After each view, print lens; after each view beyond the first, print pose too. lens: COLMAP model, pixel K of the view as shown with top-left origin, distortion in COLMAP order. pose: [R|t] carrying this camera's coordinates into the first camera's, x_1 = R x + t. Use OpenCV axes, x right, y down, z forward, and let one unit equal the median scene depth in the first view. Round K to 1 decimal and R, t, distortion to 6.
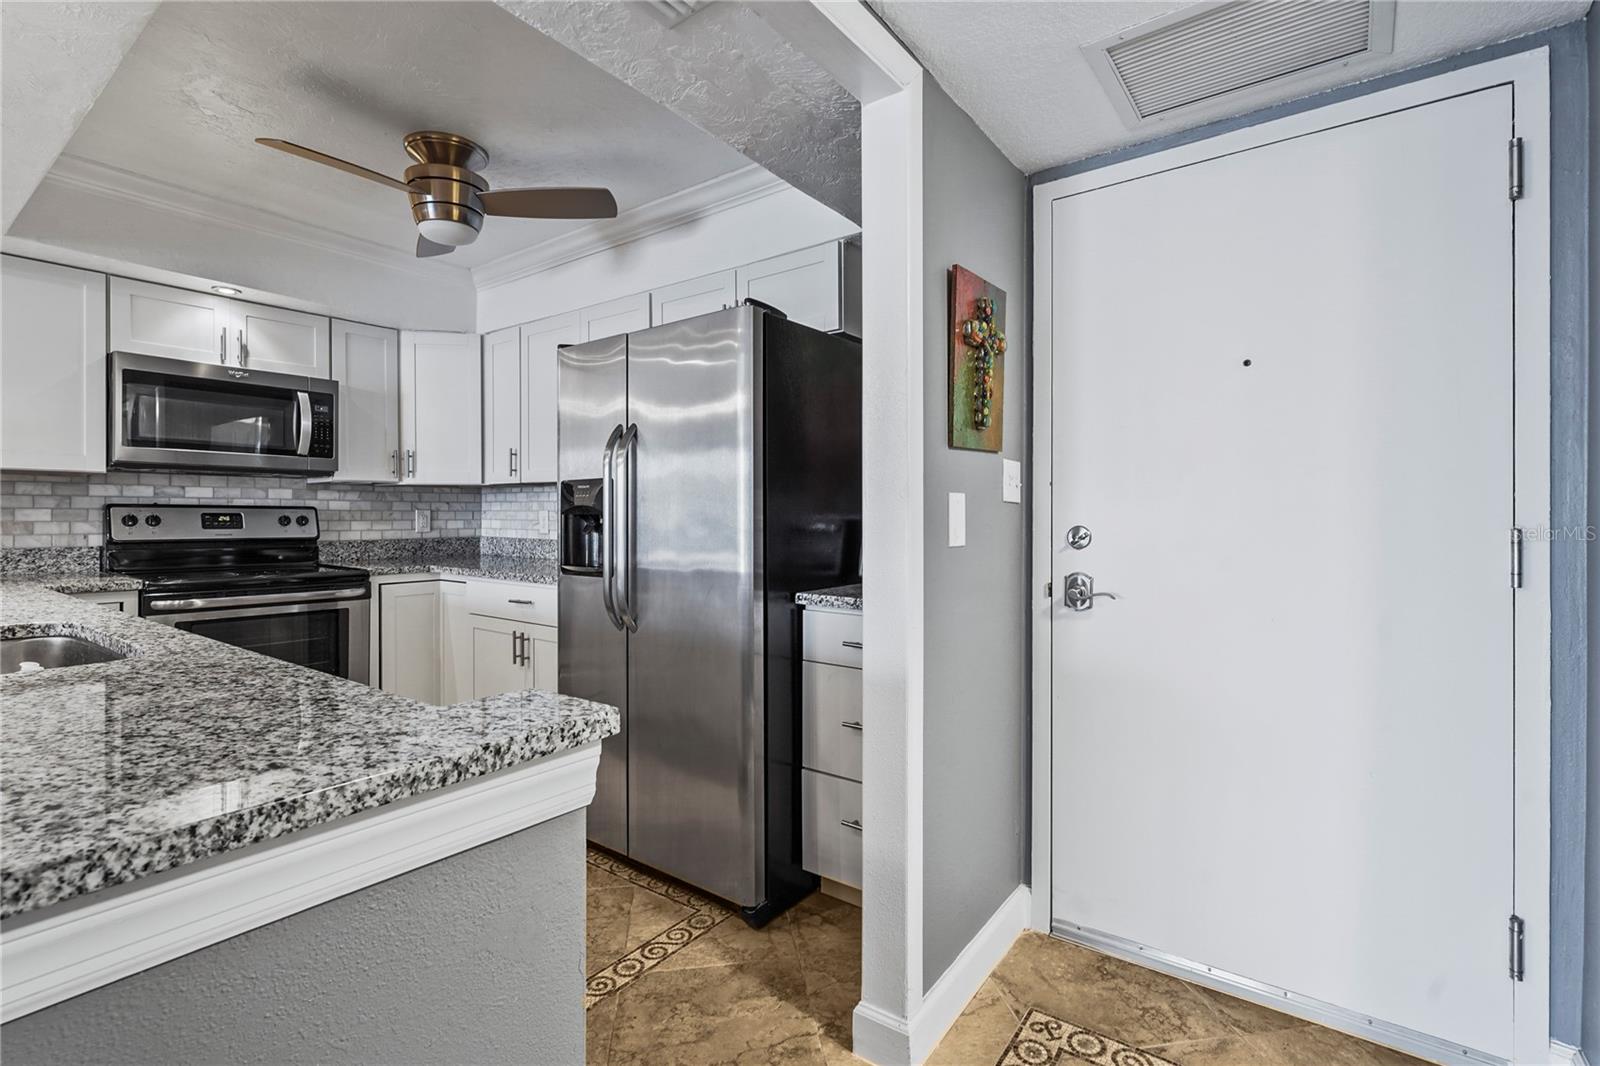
lens RADIAL K [[739.2, 0, 796.3], [0, 739.2, 511.5], [0, 0, 1]] dist [-0.001050, 0.000113]
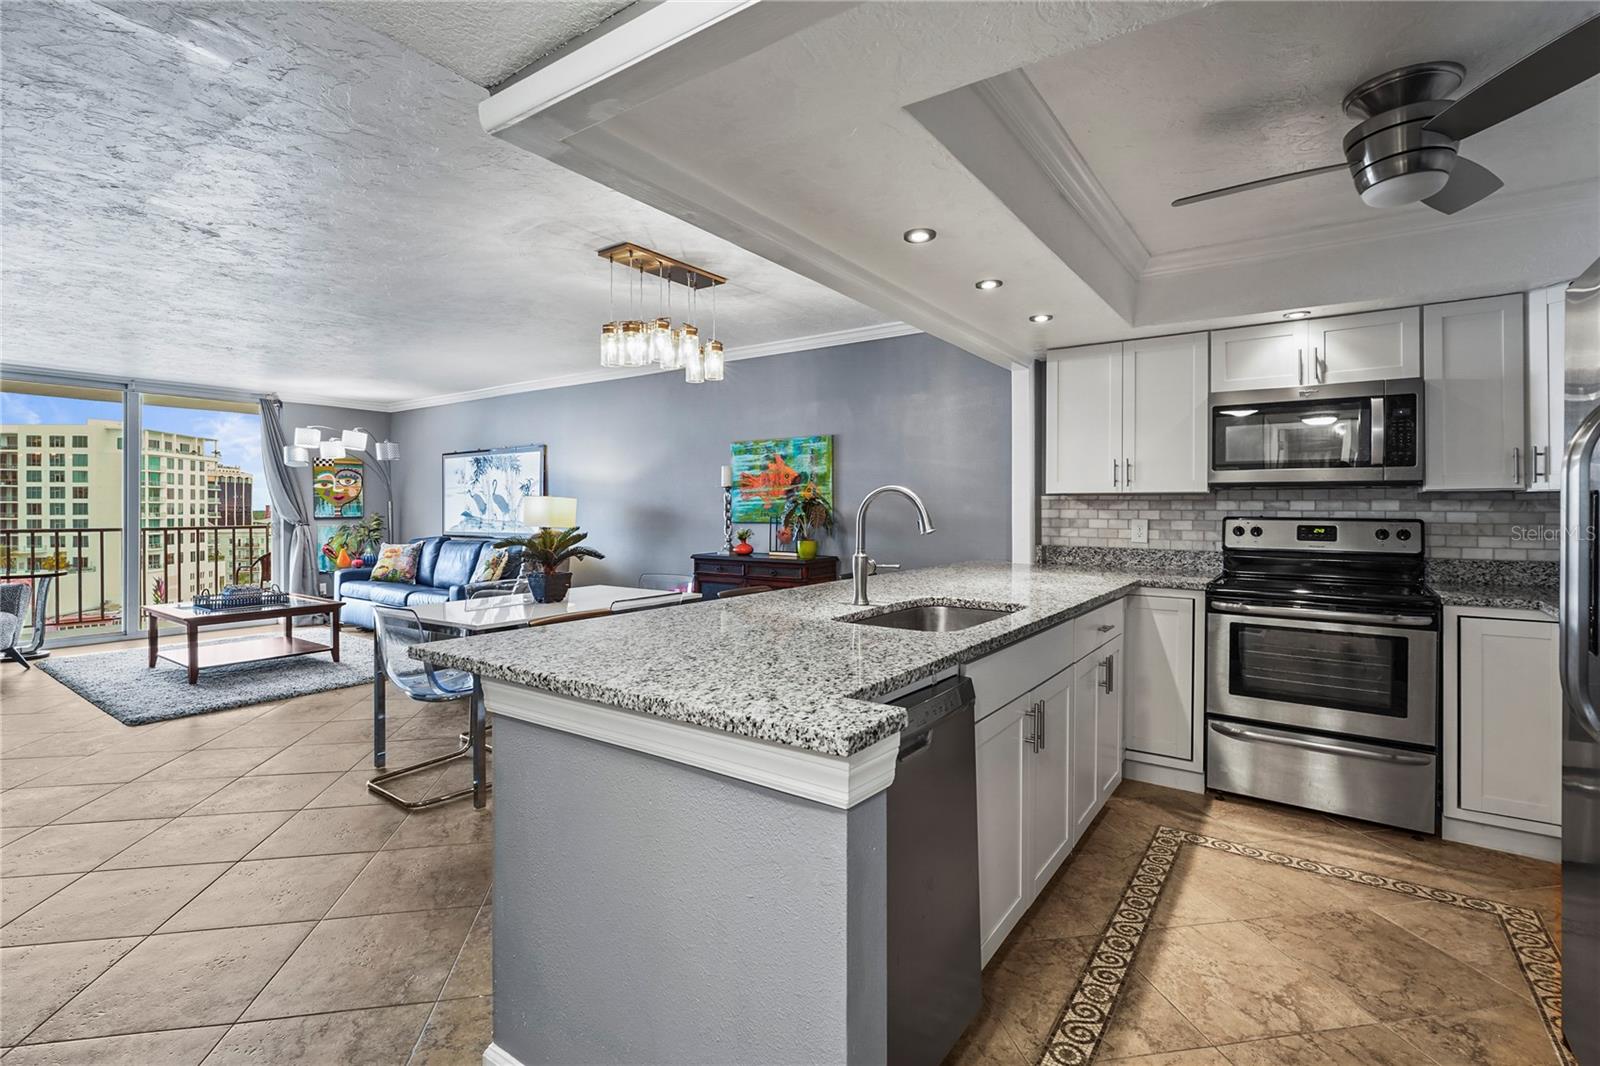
lens RADIAL K [[739.2, 0, 796.3], [0, 739.2, 511.5], [0, 0, 1]] dist [-0.001050, 0.000113]
pose [[0.029162, 0.002504, -0.999572, 0.250825], [0.002511, 0.999994, 0.002578, -0.023169], [0.999572, -0.002585, 0.029156, 0.249462]]
